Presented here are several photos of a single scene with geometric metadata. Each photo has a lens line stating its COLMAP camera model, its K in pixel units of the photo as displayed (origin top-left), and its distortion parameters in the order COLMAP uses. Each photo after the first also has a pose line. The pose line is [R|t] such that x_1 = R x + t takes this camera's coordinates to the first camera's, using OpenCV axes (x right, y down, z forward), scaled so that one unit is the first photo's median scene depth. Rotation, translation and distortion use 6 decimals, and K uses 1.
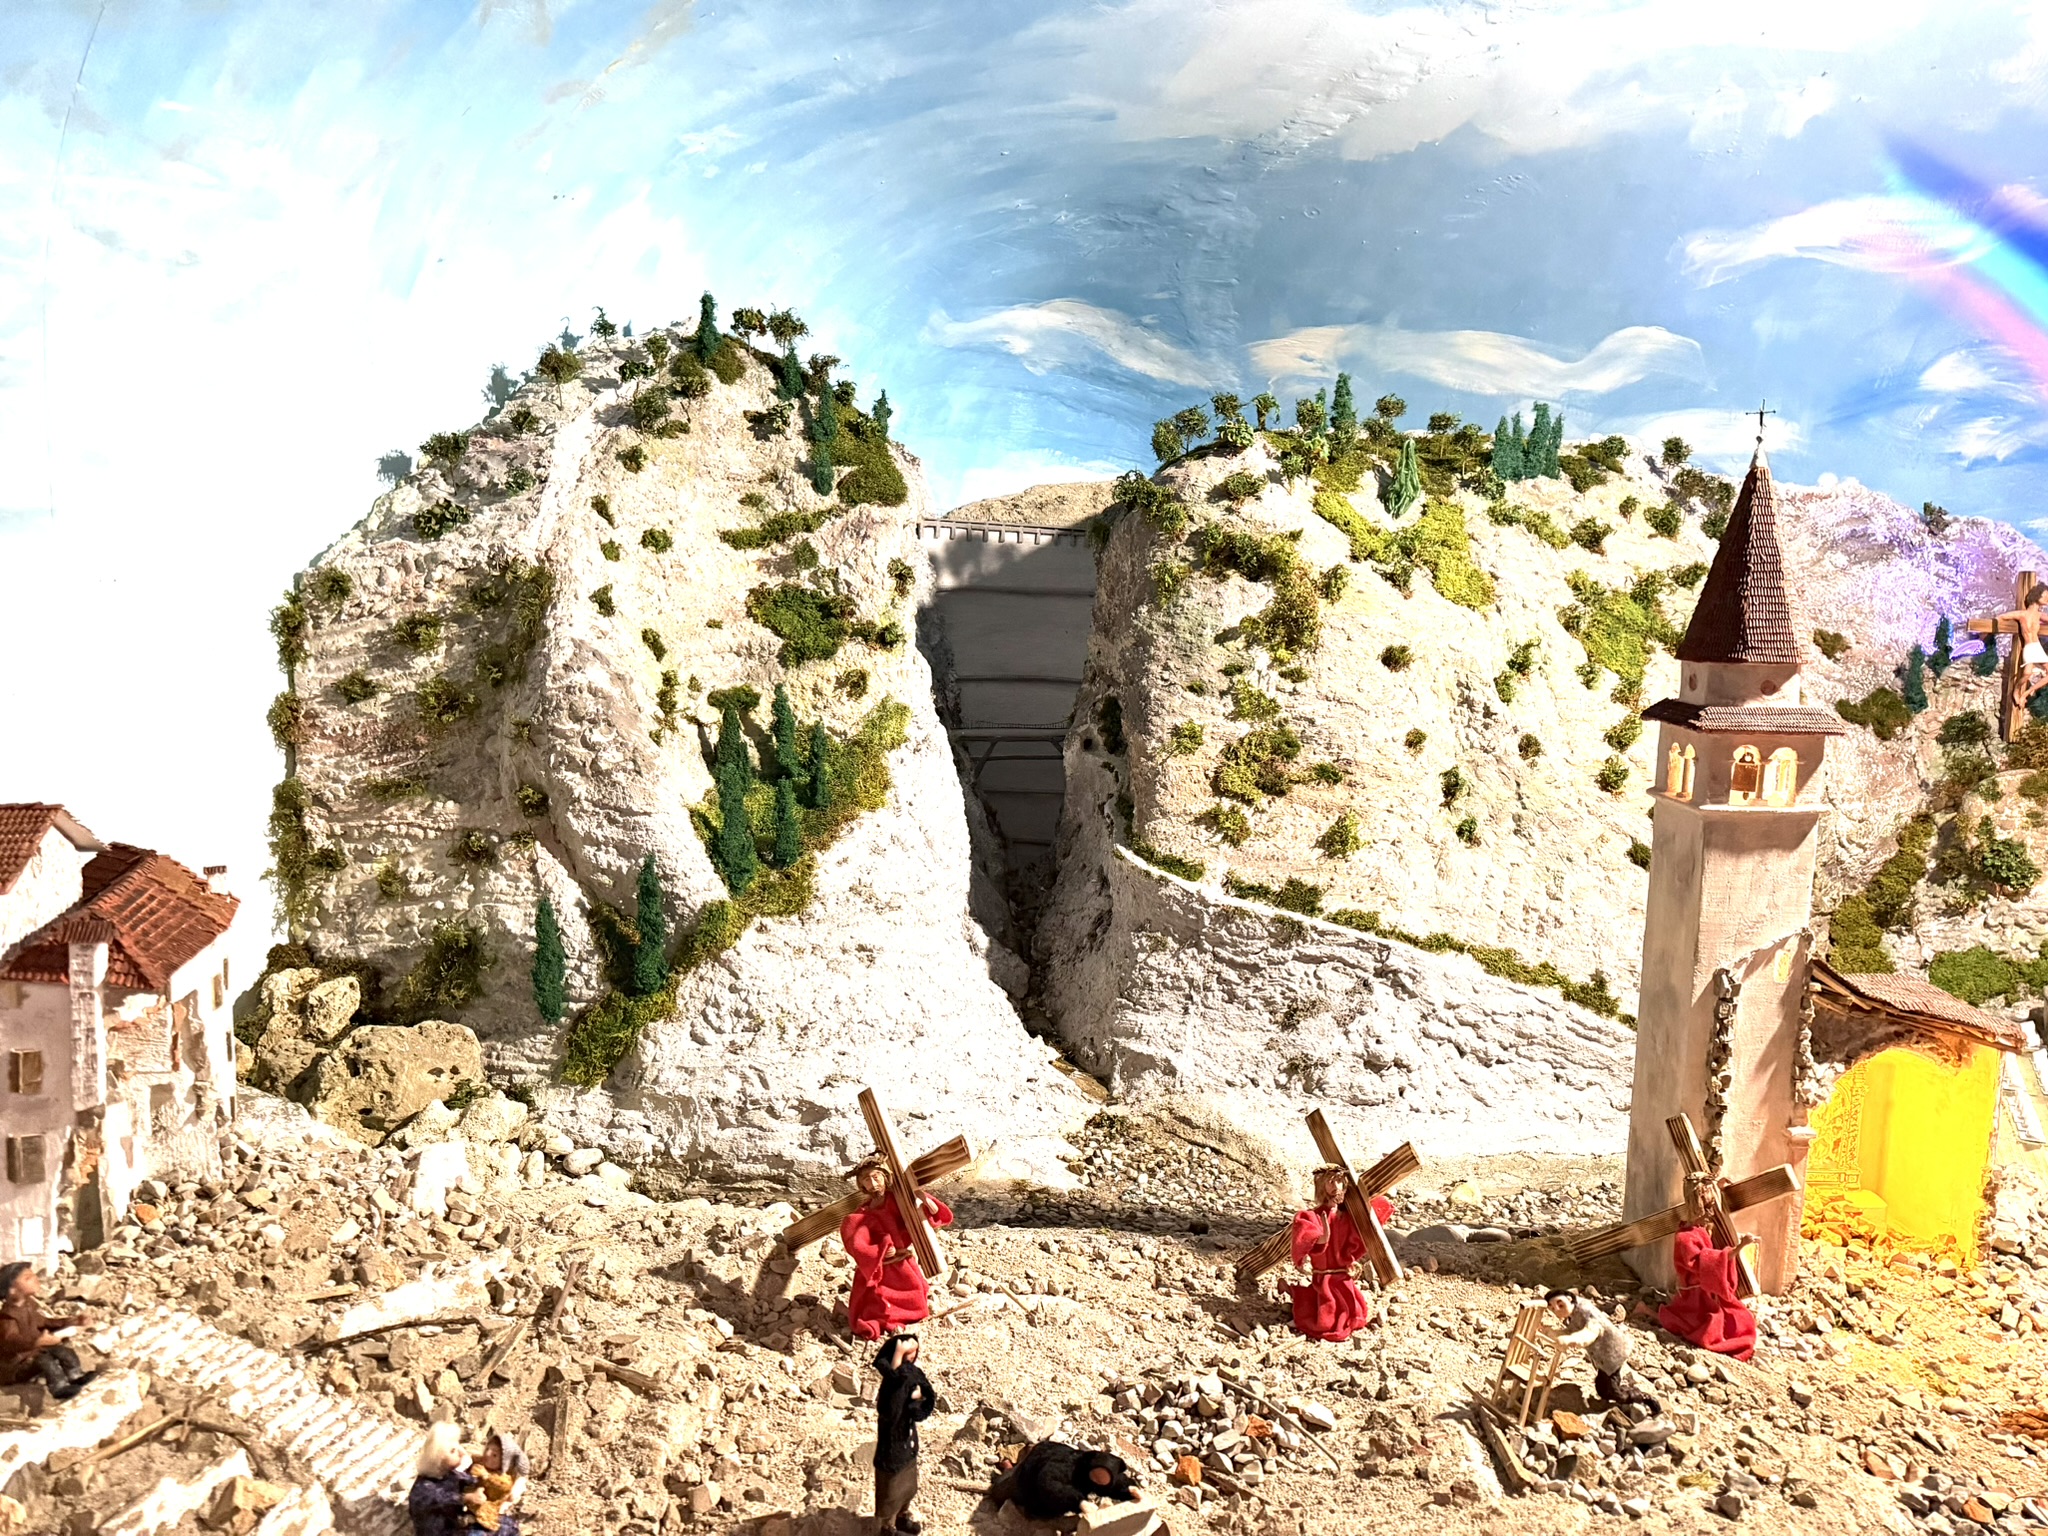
lens RADIAL K [[1445.5, 0, 1035.6], [0, 1445.5, 767.9], [0, 0, 1]] dist [0.075791, -0.098397]
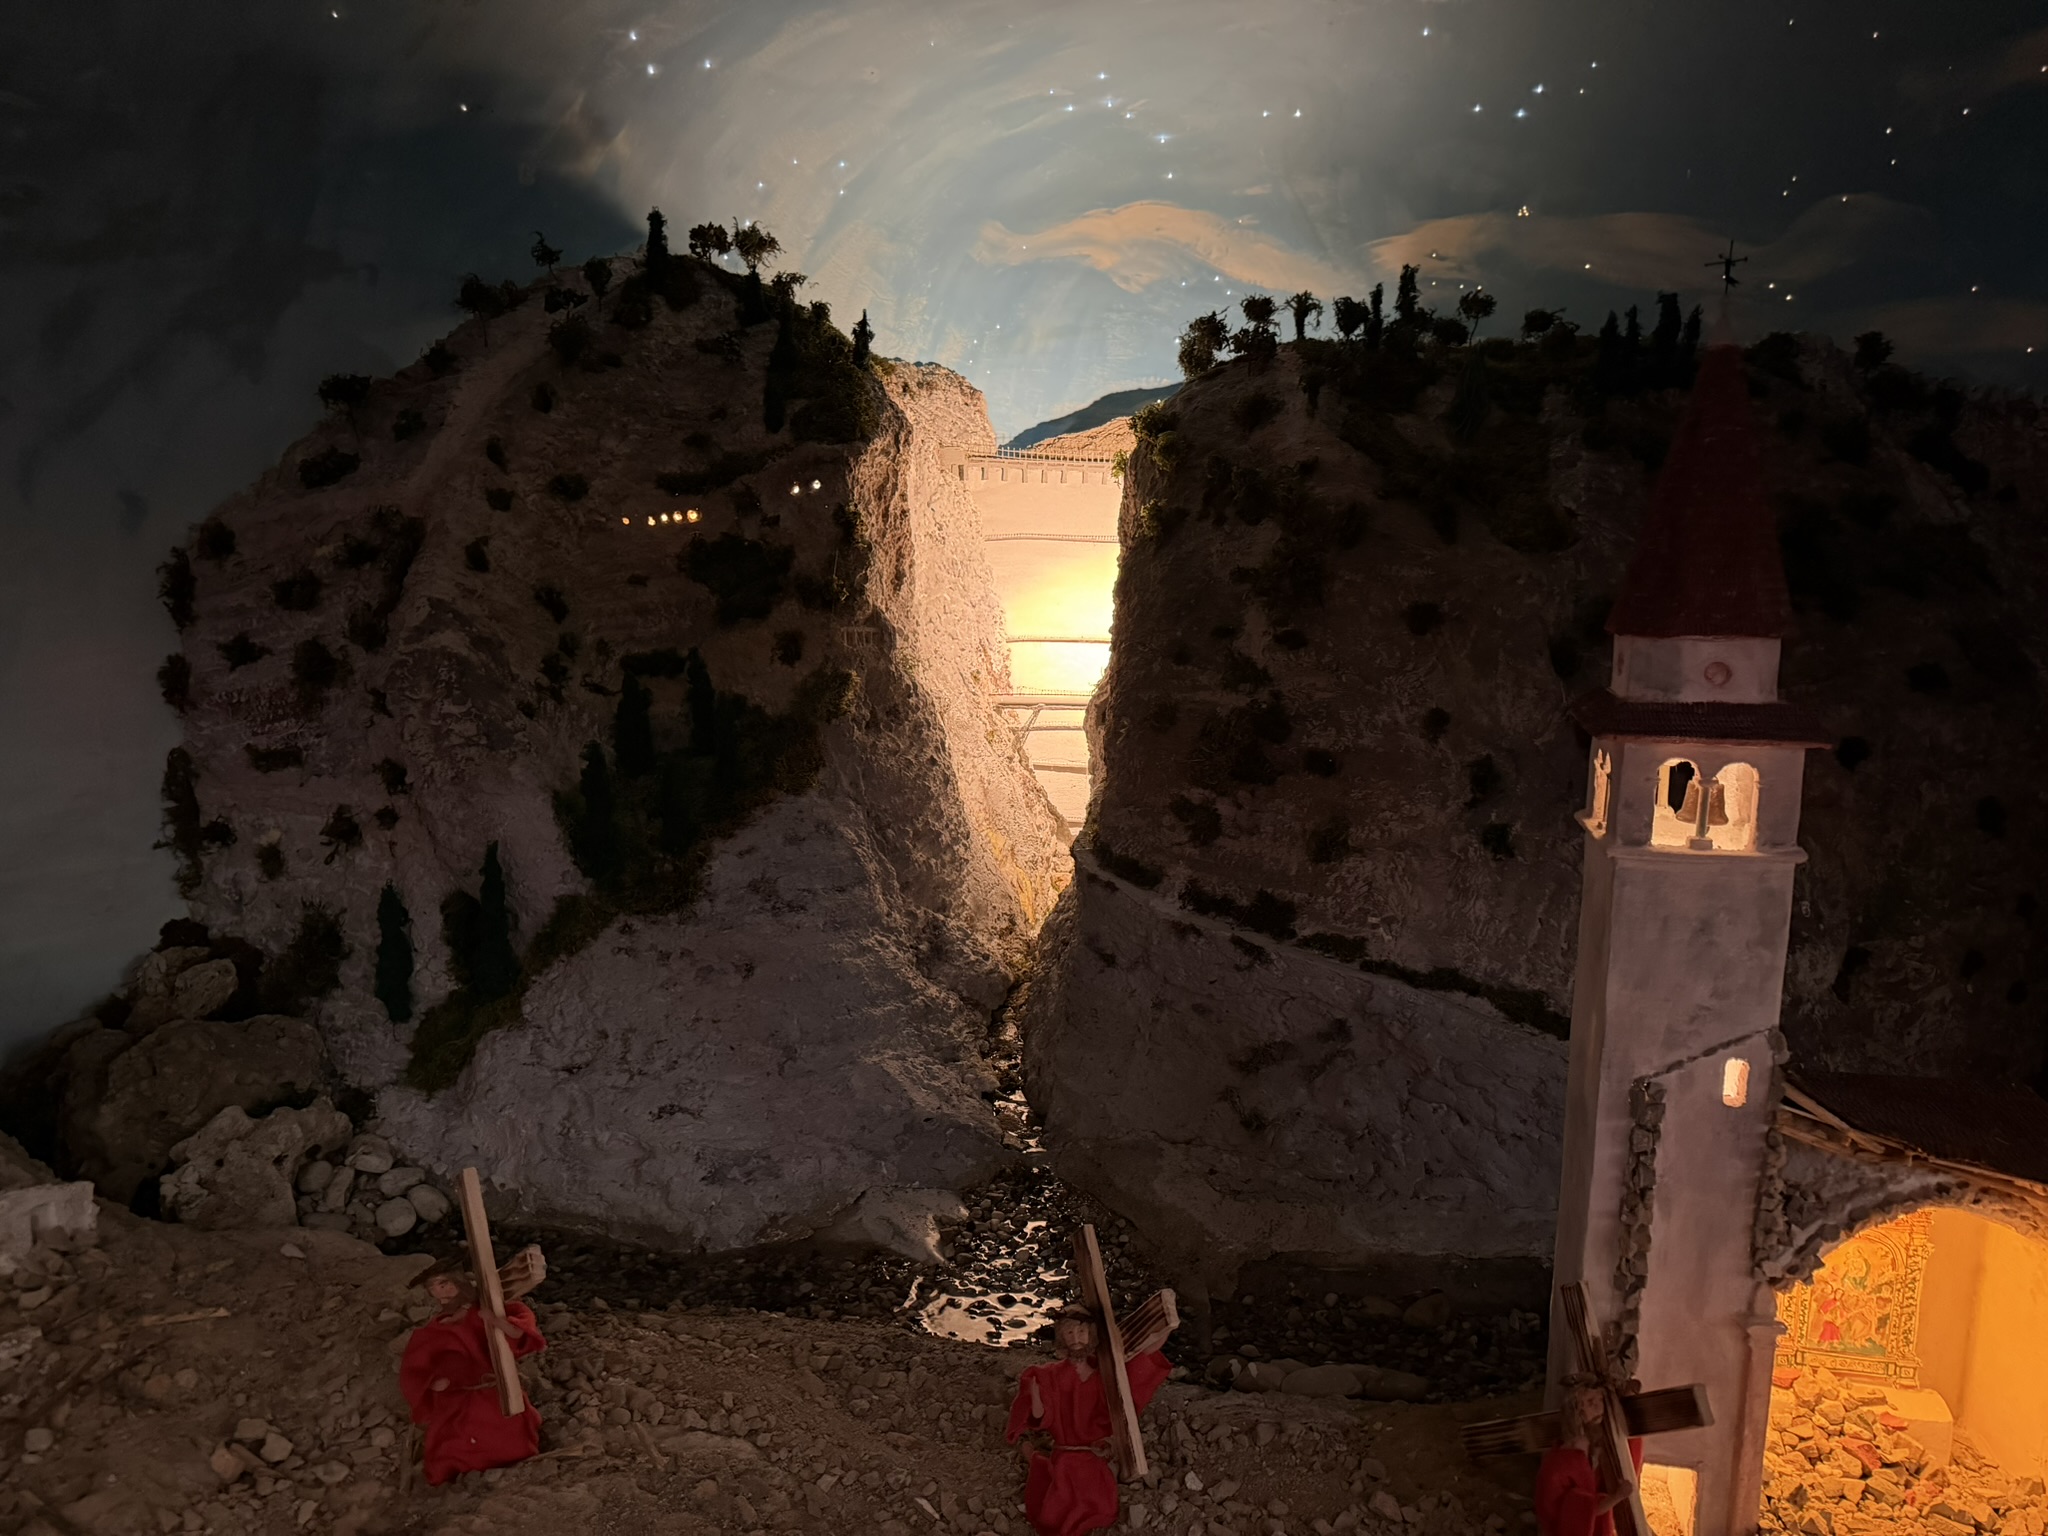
lens RADIAL K [[1445.5, 0, 1035.6], [0, 1445.5, 767.9], [0, 0, 1]] dist [0.075791, -0.098397]
pose [[0.978101, 0.021587, -0.207006, 0.196708], [-0.014492, 0.999256, 0.035730, -0.018160], [0.207624, -0.031948, 0.977687, 0.163296]]
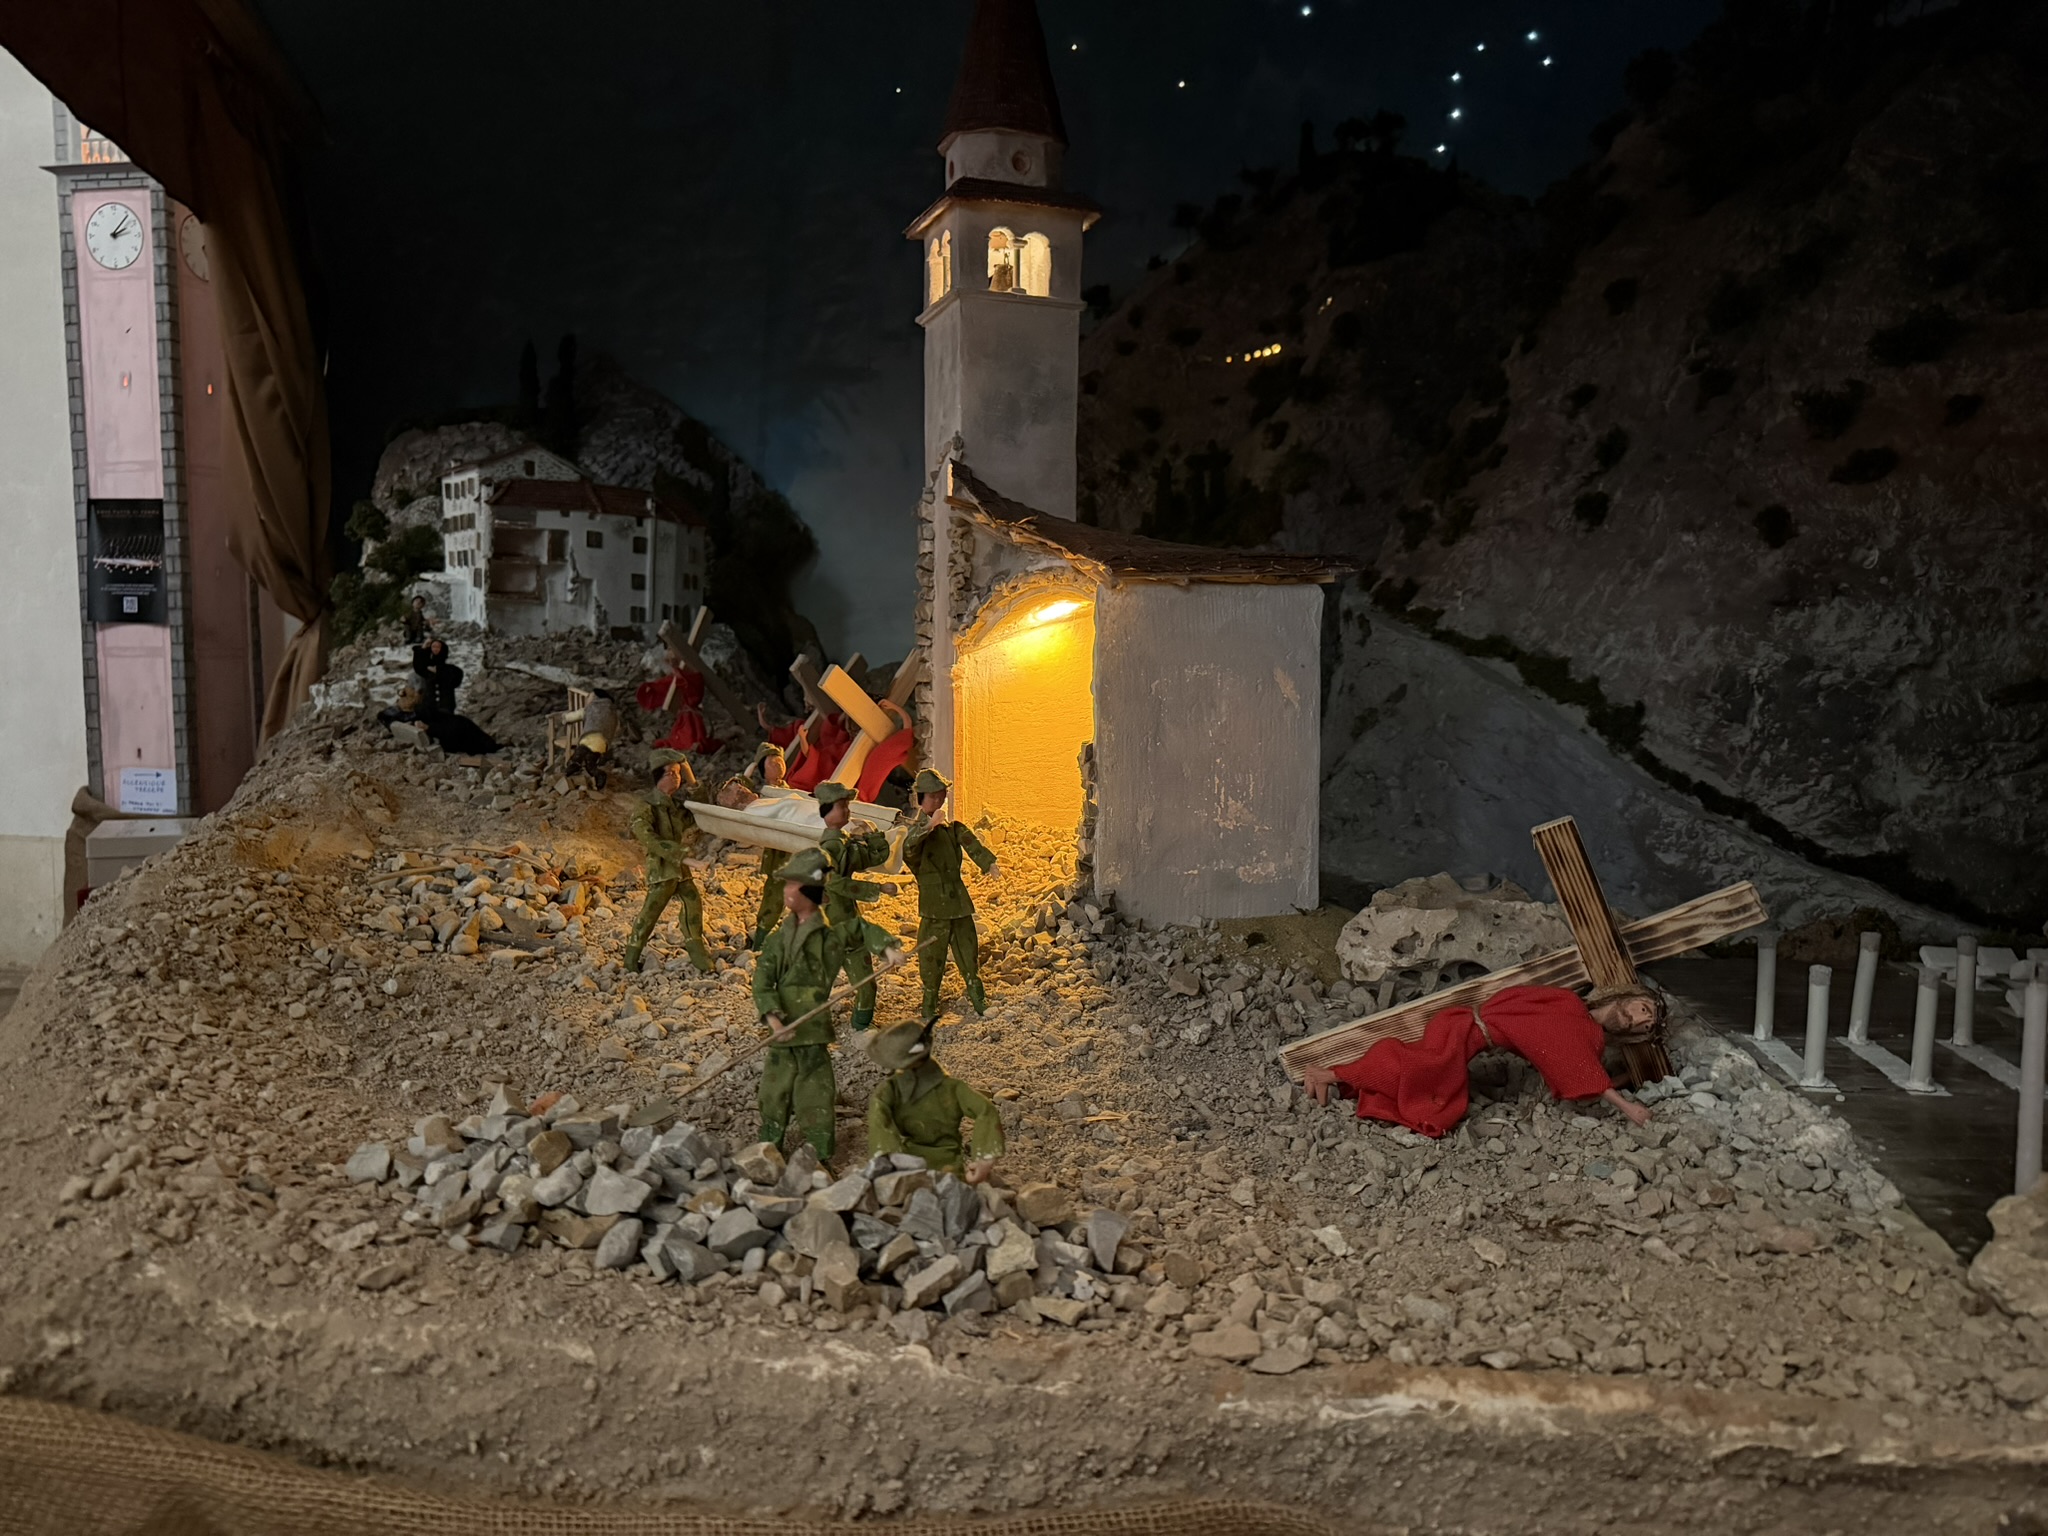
lens RADIAL K [[1473.6, 0, 1024.0], [0, 1473.6, 768.0], [0, 0, 1]] dist [0.056184, -0.097986]
pose [[0.331933, 0.074387, -0.940366, 0.837648], [-0.117563, 0.992376, 0.037004, 0.163656], [0.935949, 0.098269, 0.338147, 0.451266]]
